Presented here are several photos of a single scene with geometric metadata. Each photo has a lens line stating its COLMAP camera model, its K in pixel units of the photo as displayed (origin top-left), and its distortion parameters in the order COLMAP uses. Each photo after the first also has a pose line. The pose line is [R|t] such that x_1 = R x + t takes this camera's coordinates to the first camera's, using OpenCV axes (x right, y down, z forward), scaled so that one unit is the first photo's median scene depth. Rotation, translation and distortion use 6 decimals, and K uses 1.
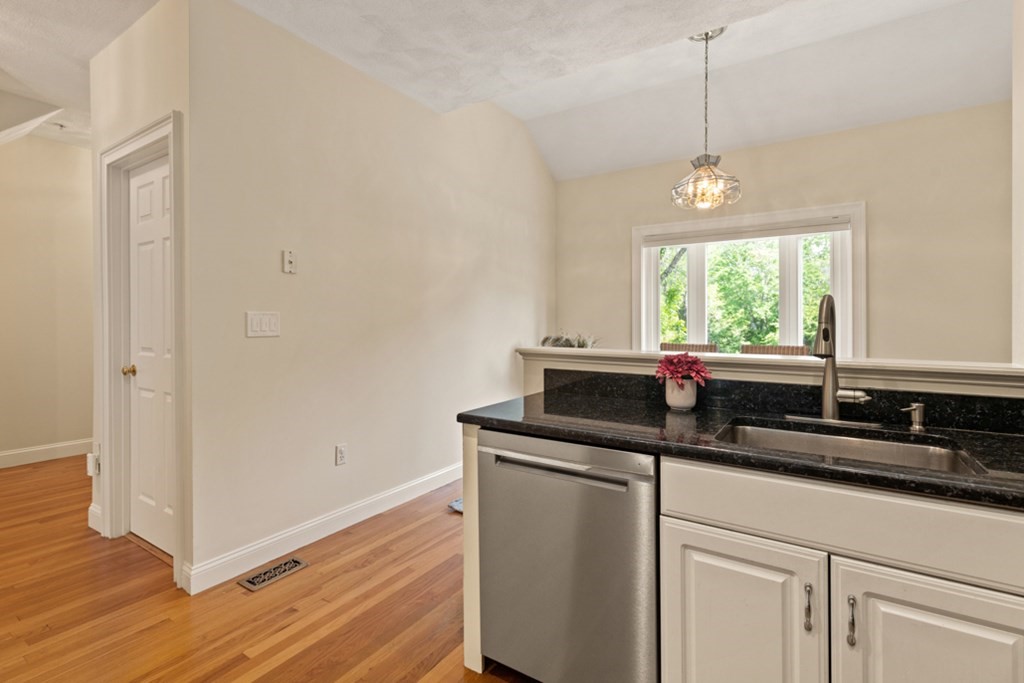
lens RADIAL K [[475.7, 0, 516.1], [0, 475.7, 320.5], [0, 0, 1]] dist [0.000006, -0.000285]
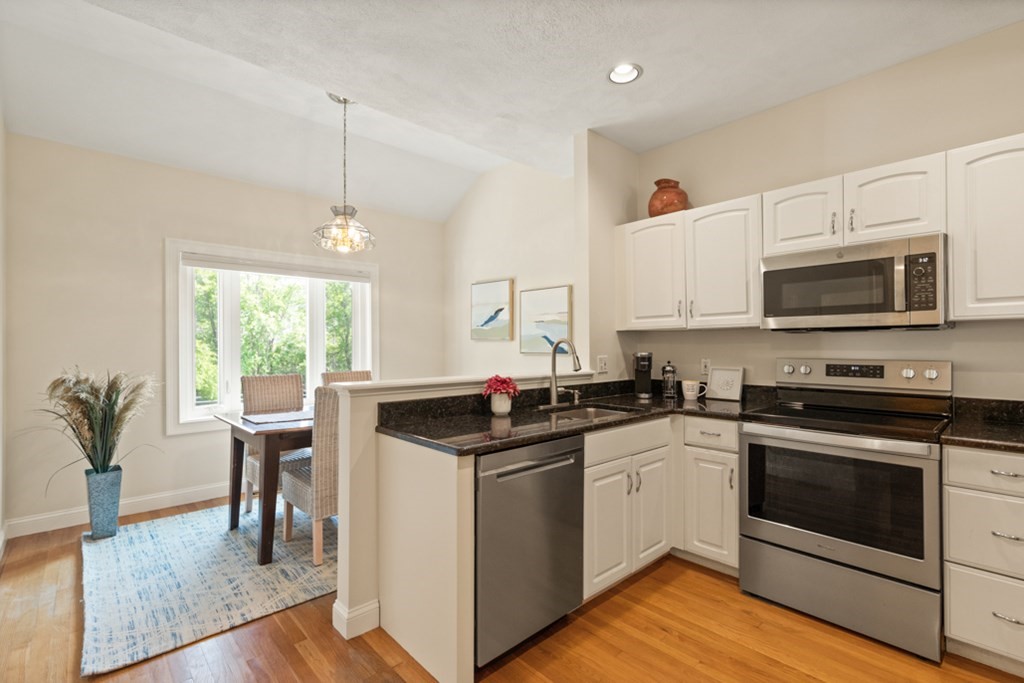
lens RADIAL K [[464.0, 0, 514.8], [0, 464.0, 342.7], [0, 0, 1]] dist [0.000579, -0.000616]
pose [[0.238498, 0.009970, 0.971092, -0.957563], [0.007776, 0.999896, -0.012175, -0.010311], [-0.971112, 0.010455, 0.238396, 0.602204]]
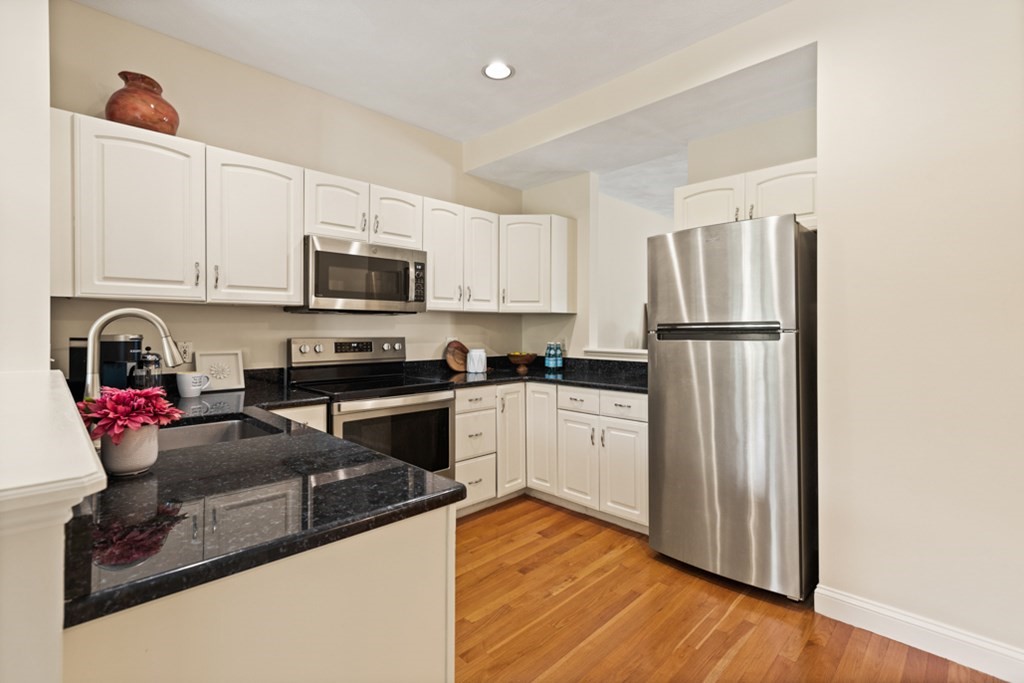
lens RADIAL K [[465.0, 0, 516.0], [0, 465.0, 328.3], [0, 0, 1]] dist [0.002286, 0.000227]
pose [[-0.979810, 0.001337, 0.199926, -0.273591], [0.002332, 0.999986, 0.004738, -0.009196], [-0.199917, 0.005108, -0.979800, 1.455812]]
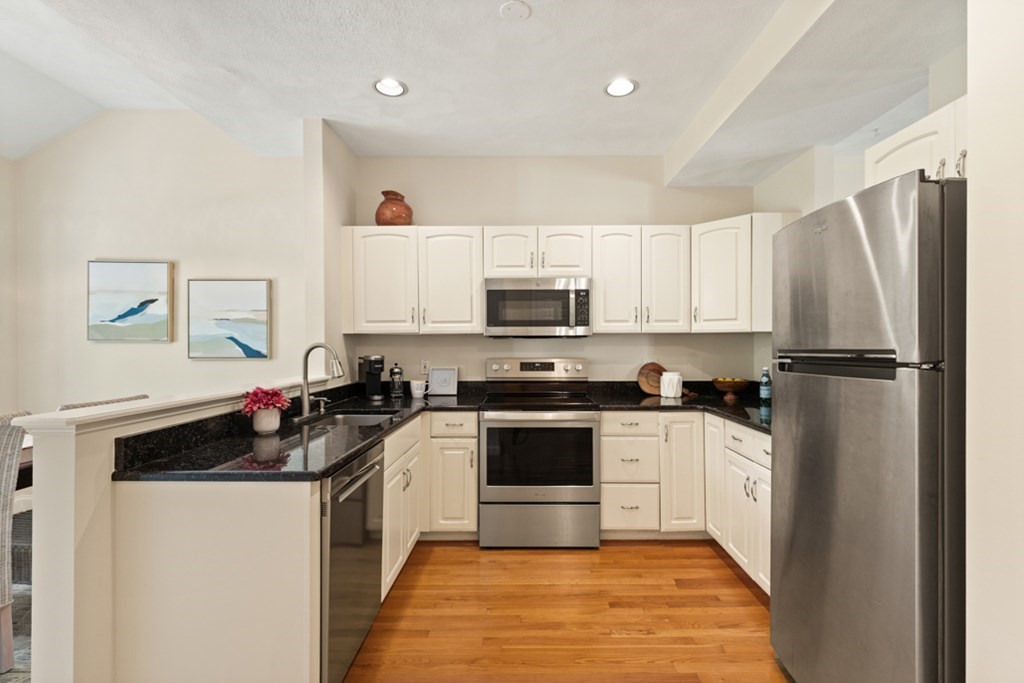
lens RADIAL K [[466.6, 0, 525.0], [0, 466.6, 344.7], [0, 0, 1]] dist [0.002123, -0.000044]
pose [[-0.547272, 0.002034, 0.836953, -0.974047], [0.009762, 0.999945, 0.003952, -0.034847], [-0.836898, 0.010333, -0.547261, 1.056239]]
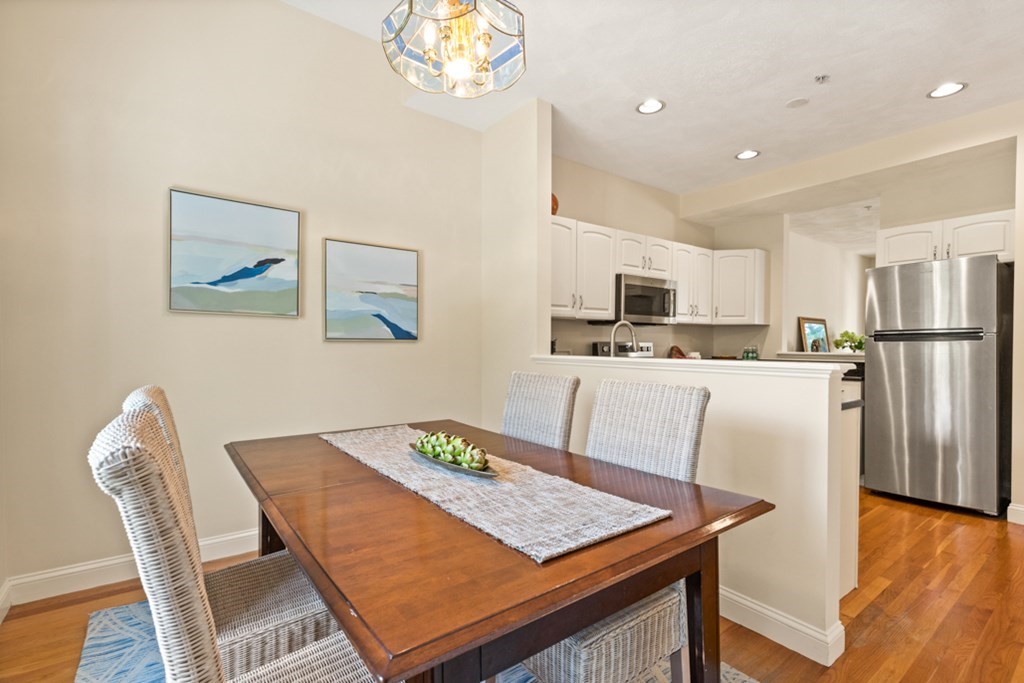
lens RADIAL K [[472.5, 0, 512.0], [0, 472.5, 348.3], [0, 0, 1]] dist [-0.000650, -0.000698]
pose [[-0.939878, 0.001553, 0.341506, 0.350238], [0.005557, 0.999927, 0.010746, 0.032603], [-0.341464, 0.011997, -0.939818, 2.422163]]
